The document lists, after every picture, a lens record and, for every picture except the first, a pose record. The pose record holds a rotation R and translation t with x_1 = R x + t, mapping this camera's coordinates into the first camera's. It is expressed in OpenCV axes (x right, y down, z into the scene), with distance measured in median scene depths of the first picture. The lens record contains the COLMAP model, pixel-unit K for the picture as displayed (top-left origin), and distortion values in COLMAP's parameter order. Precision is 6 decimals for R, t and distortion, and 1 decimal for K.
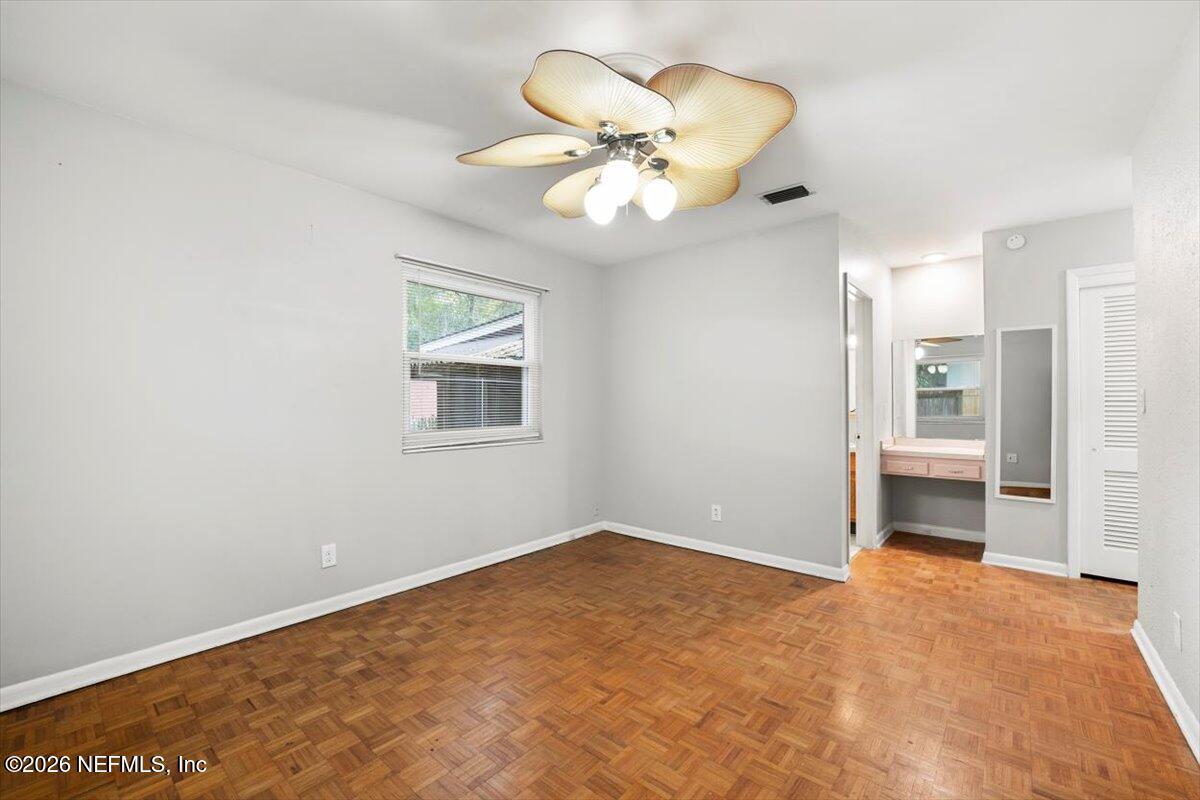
lens RADIAL K [[493.7, 0, 601.3], [0, 493.7, 402.4], [0, 0, 1]] dist [-0.001023, -0.000266]
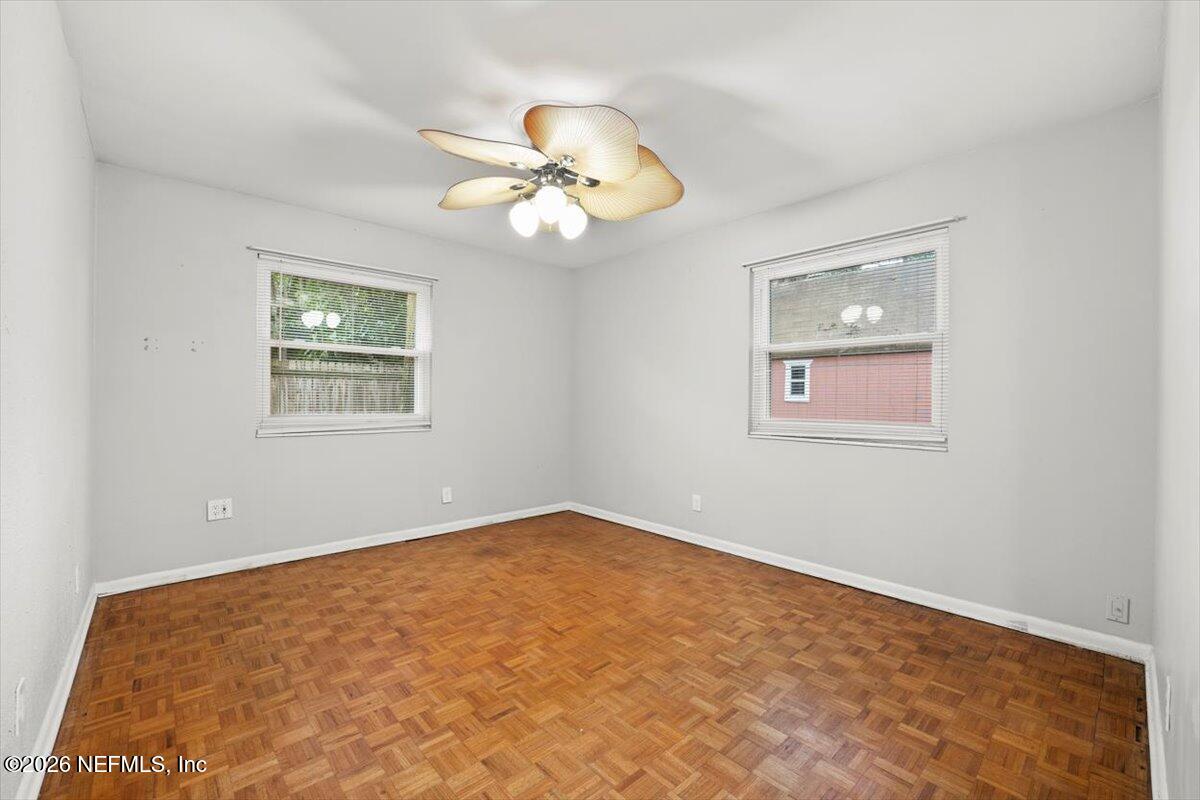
lens RADIAL K [[493.7, 0, 601.1], [0, 493.7, 399.6], [0, 0, 1]] dist [-0.001023, -0.000266]
pose [[-0.127195, -0.001451, -0.991877, 0.814806], [-0.001887, 0.999997, -0.001221, 0.018975], [0.991876, 0.001717, -0.127198, 0.852287]]
